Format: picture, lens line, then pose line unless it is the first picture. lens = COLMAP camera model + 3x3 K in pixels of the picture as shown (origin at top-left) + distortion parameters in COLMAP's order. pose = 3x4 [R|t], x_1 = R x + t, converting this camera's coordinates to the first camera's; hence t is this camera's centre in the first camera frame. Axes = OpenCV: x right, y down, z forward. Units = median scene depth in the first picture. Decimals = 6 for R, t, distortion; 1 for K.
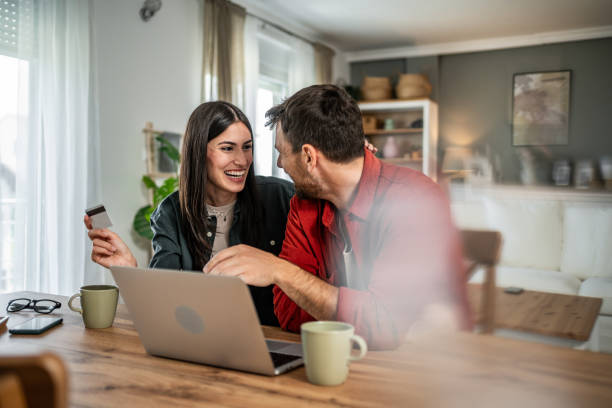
lens RADIAL K [[626.2, 0, 311.1], [0, 626.2, 191.1], [0, 0, 1]] dist [0.048234, -0.001350]
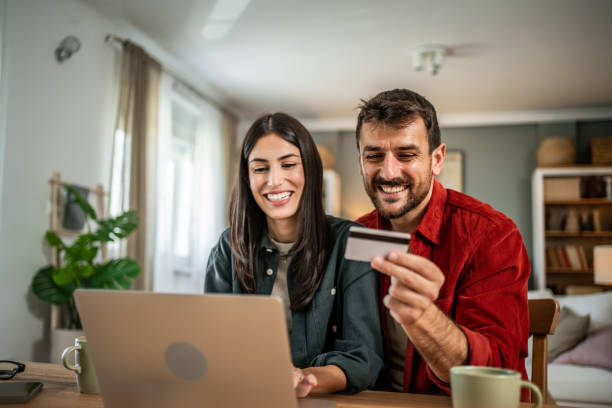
lens RADIAL K [[616.4, 0, 302.0], [0, 616.4, 201.1], [0, 0, 1]] dist [-0.022371, 0.127832]
pose [[0.976240, 0.042240, 0.212535, -0.070634], [-0.017040, 0.992744, -0.119033, 0.019867], [-0.216021, 0.112583, 0.969876, 0.058678]]
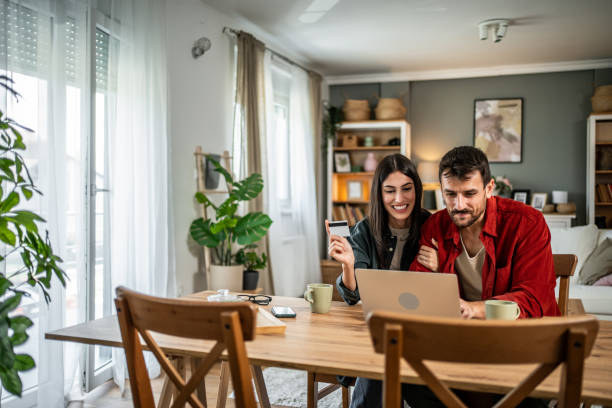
lens RADIAL K [[615.7, 0, 306.0], [0, 615.7, 204.0], [0, 0, 1]] dist [0.017439, 0.025637]
pose [[0.991495, -0.007563, 0.129922, -0.144970], [0.005273, 0.999825, 0.017958, -0.015454], [-0.130035, -0.017120, 0.991362, -0.101933]]
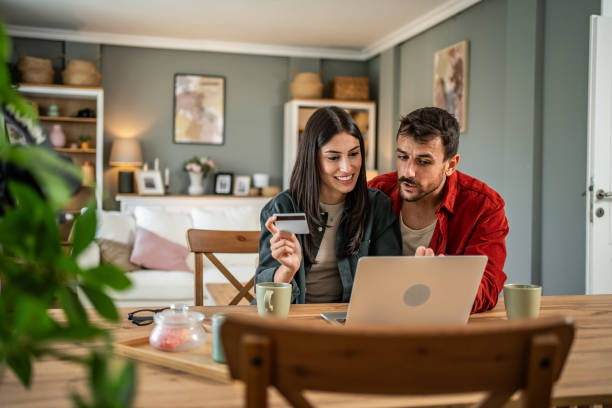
lens RADIAL K [[632.8, 0, 294.0], [0, 632.8, 195.9], [0, 0, 1]] dist [0.008724, 0.008674]
pose [[0.750421, -0.008374, 0.660907, -0.249868], [-0.006962, 0.999764, 0.020572, -0.002160], [-0.660924, -0.020039, 0.750185, 0.057016]]
